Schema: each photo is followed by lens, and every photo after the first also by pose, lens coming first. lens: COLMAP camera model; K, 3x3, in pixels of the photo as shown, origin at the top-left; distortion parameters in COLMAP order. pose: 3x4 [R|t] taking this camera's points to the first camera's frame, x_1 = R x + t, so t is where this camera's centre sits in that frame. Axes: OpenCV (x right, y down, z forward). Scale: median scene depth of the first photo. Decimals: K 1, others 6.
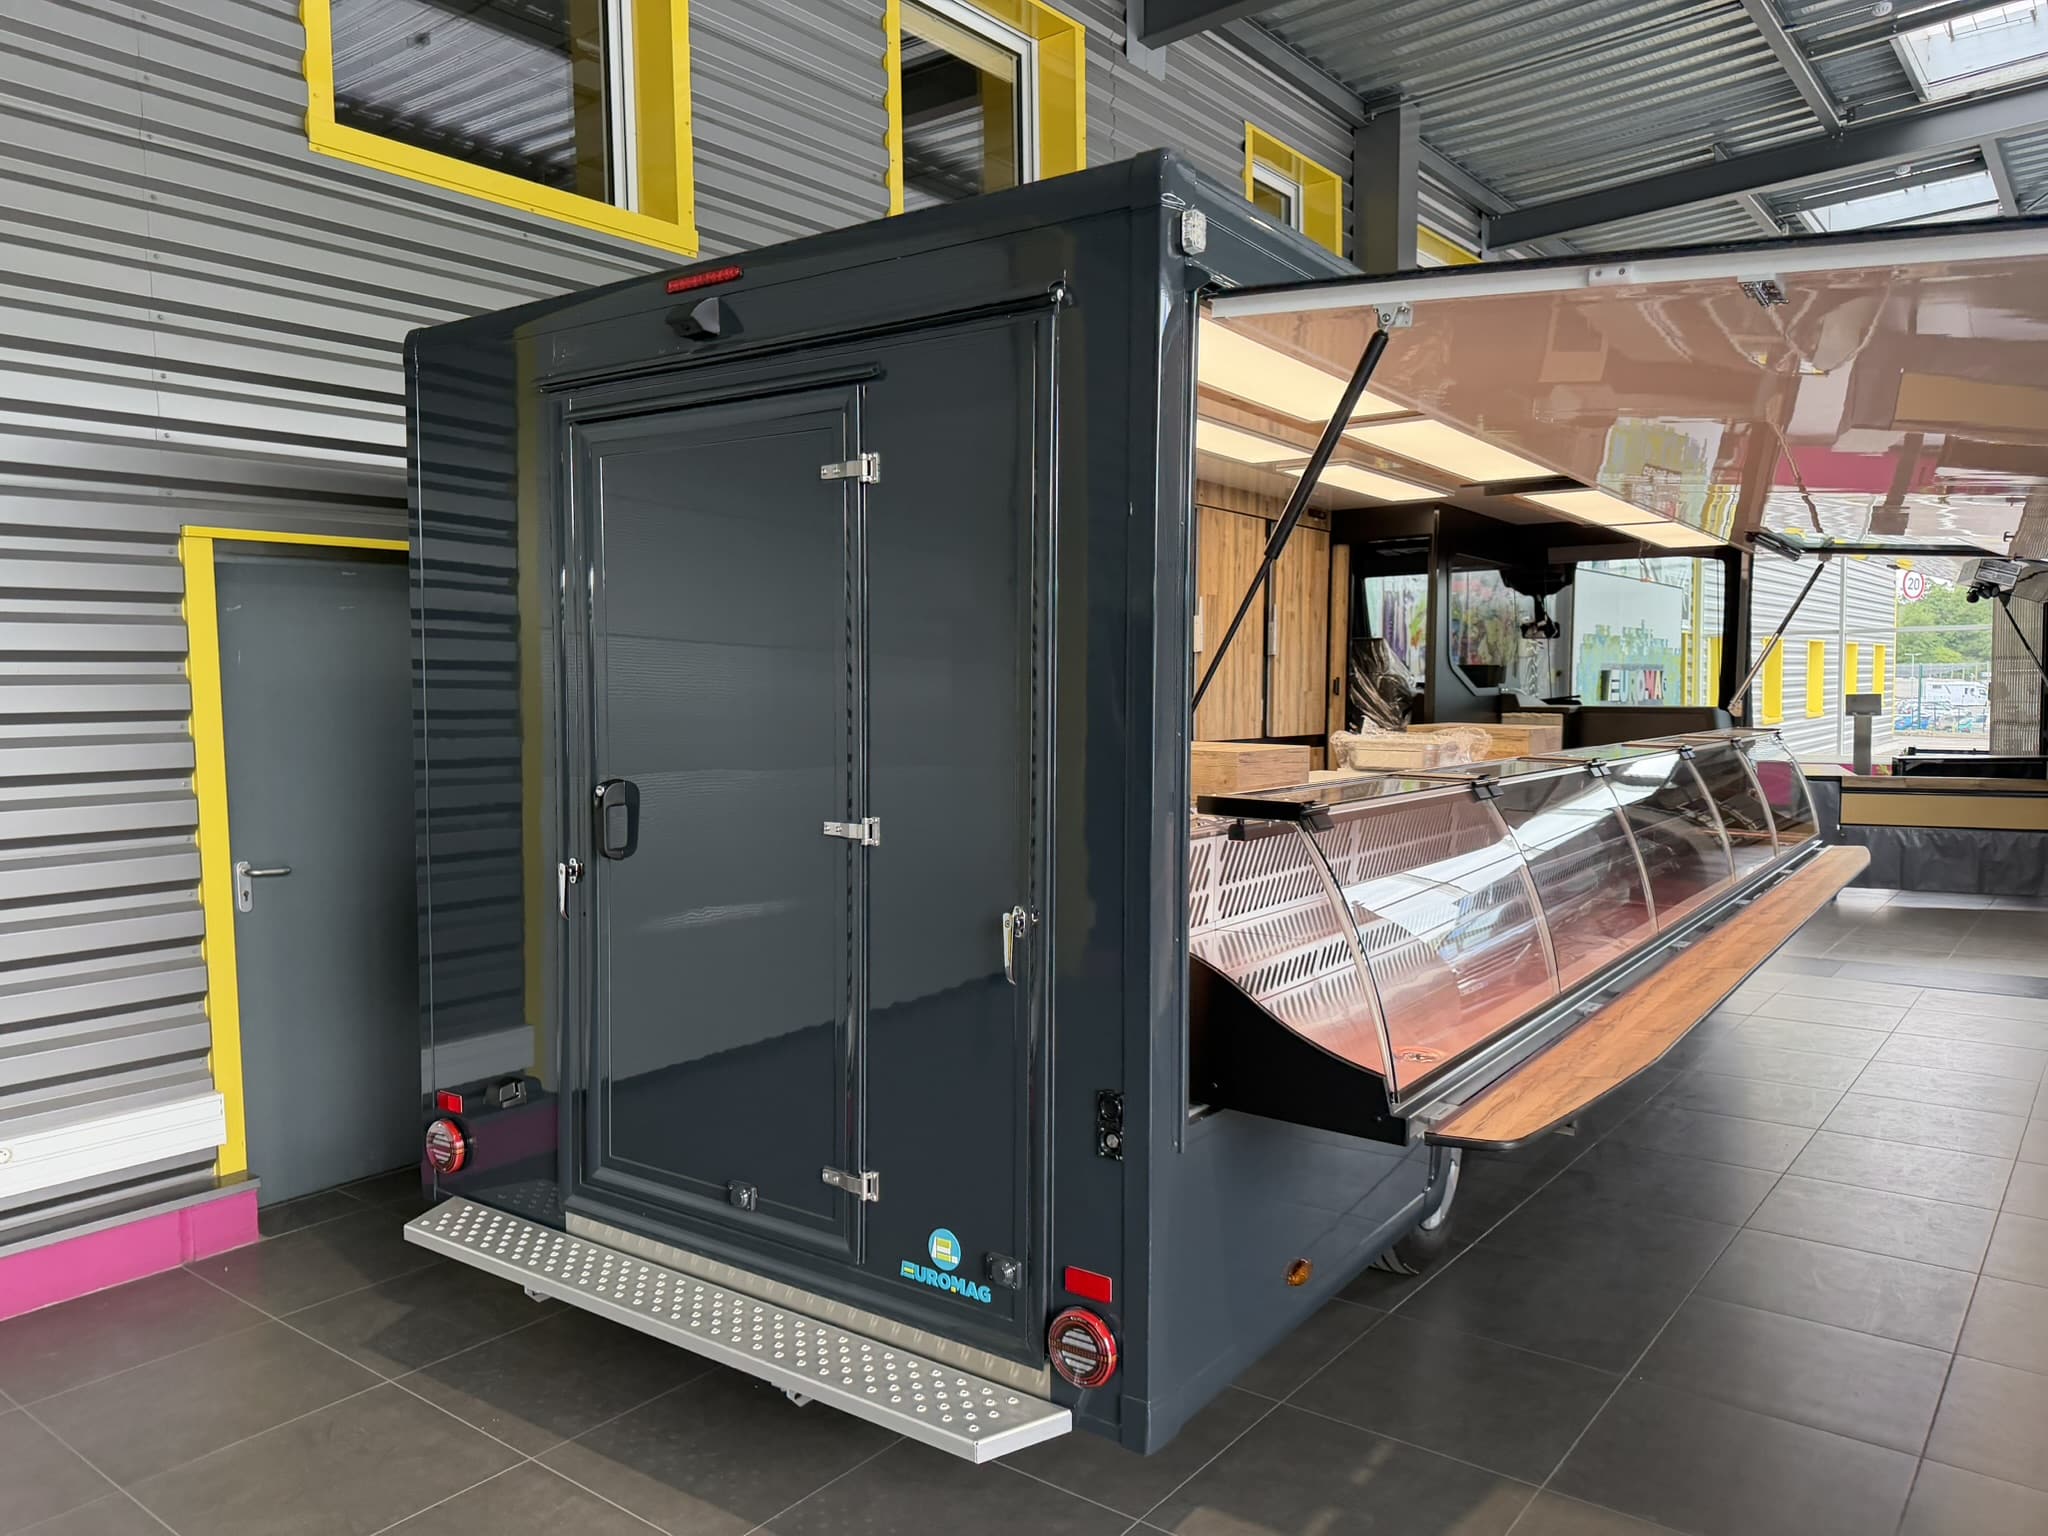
lens RADIAL K [[1447.2, 0, 1028.7], [0, 1447.2, 763.7], [0, 0, 1]] dist [0.030440, -0.016481]
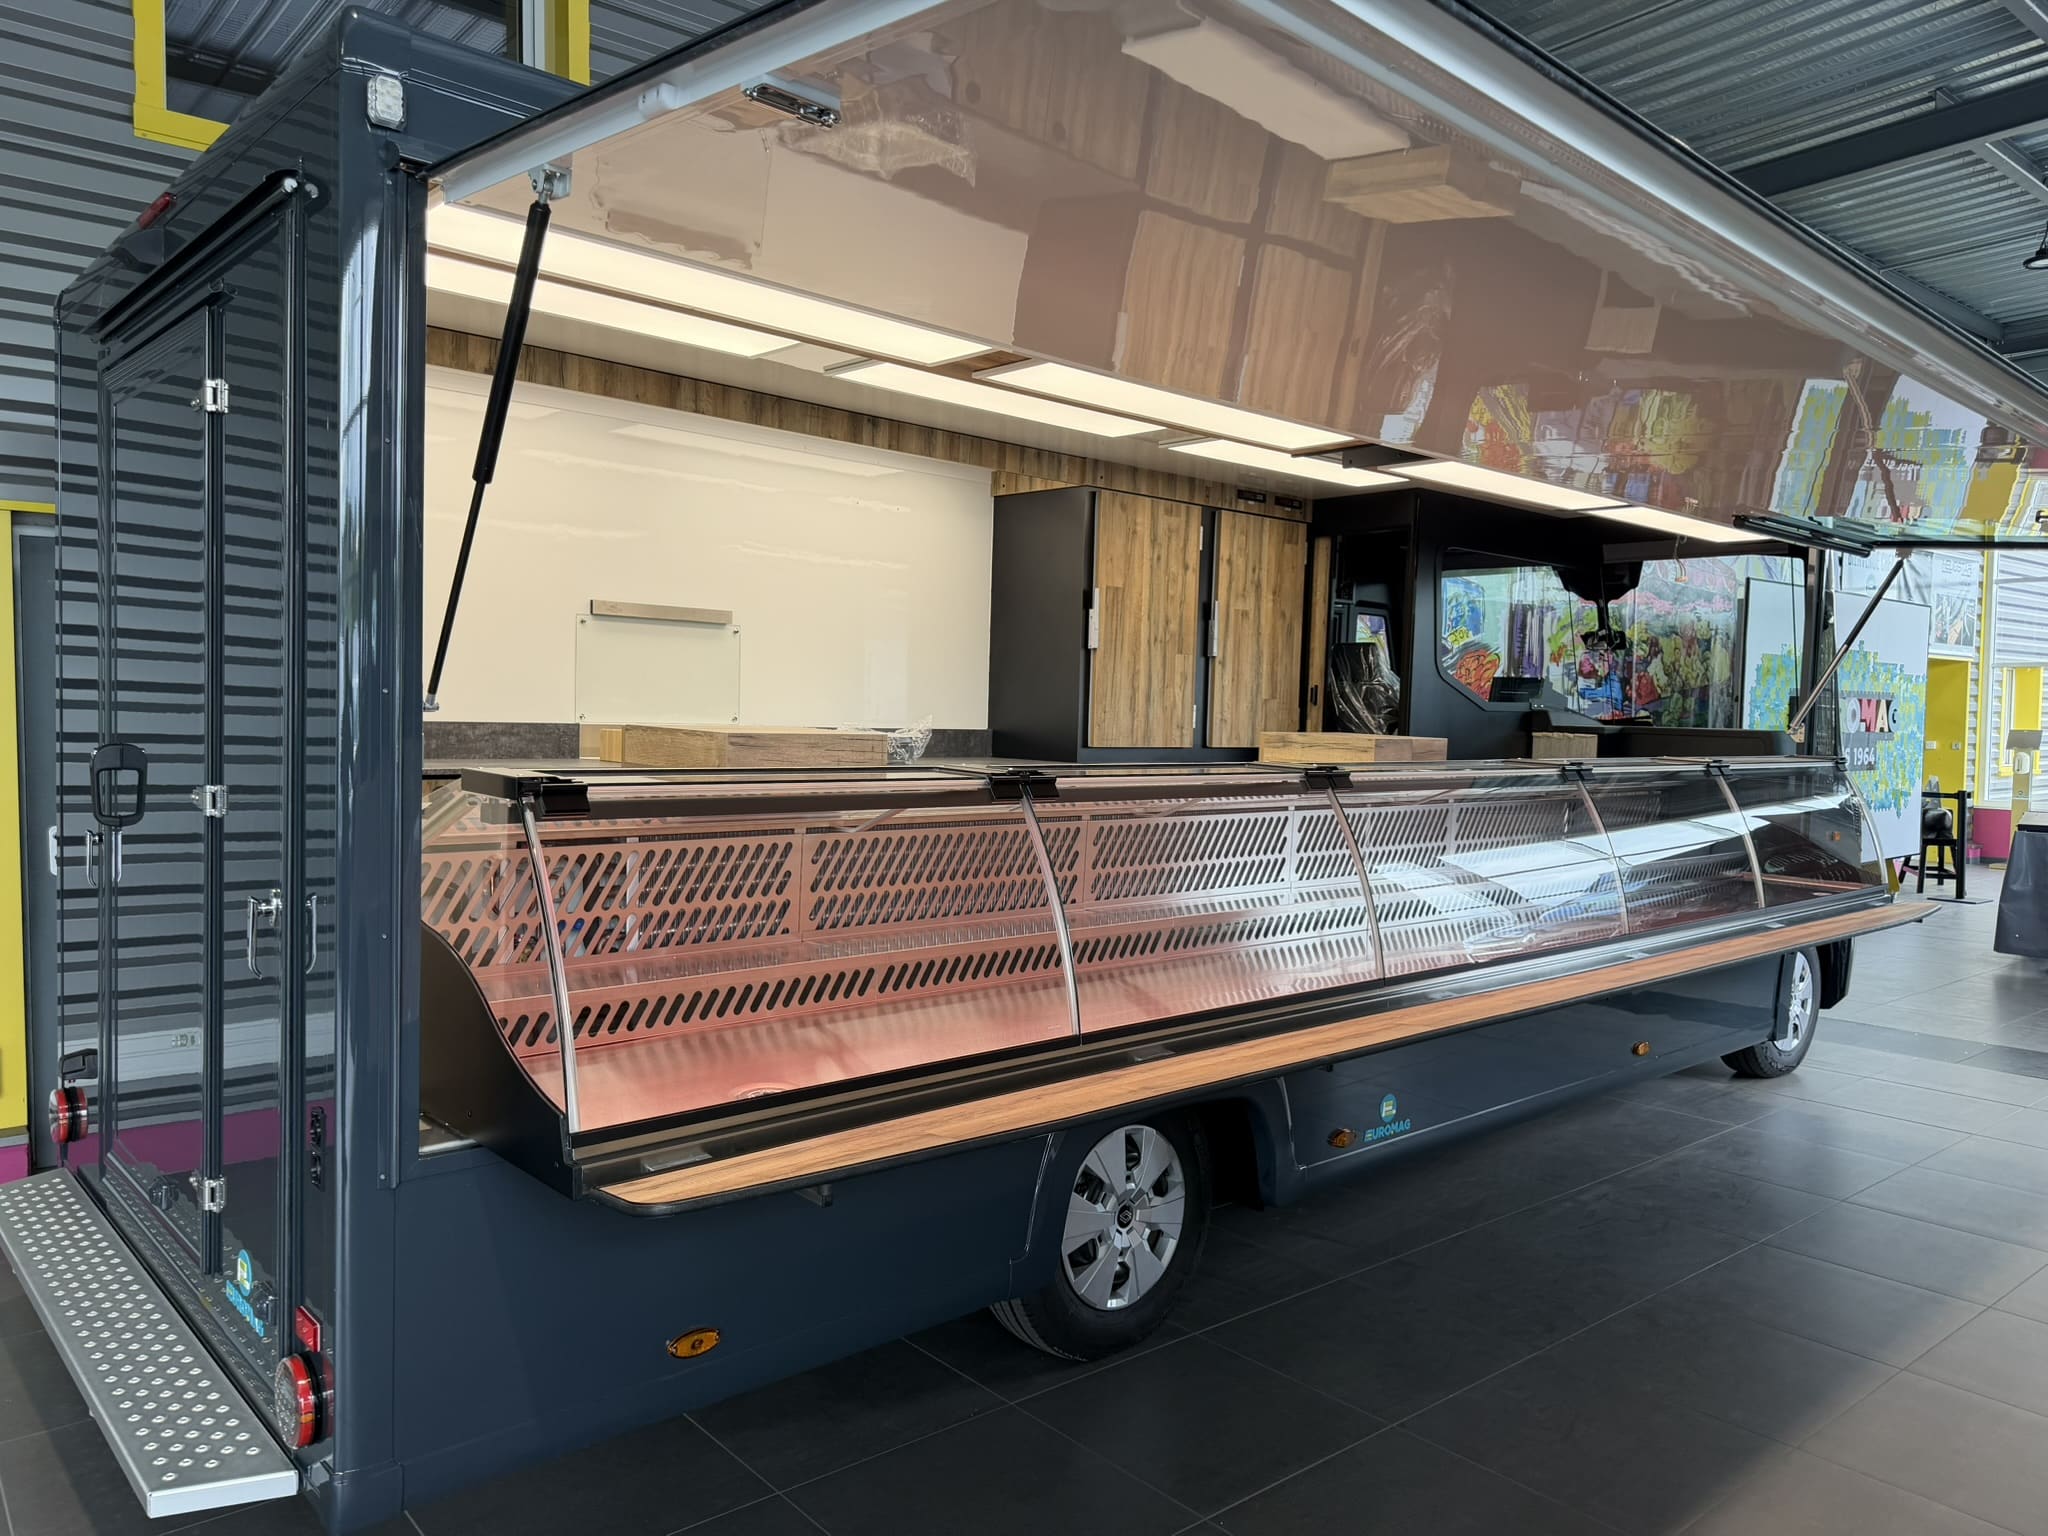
lens RADIAL K [[1447.2, 0, 1016.2], [0, 1447.2, 770.8], [0, 0, 1]] dist [0.030440, -0.016481]
pose [[0.976982, 0.035714, -0.210310, 0.232361], [-0.037771, 0.999270, -0.005771, 0.005883], [0.209950, 0.013582, 0.977618, 0.086999]]
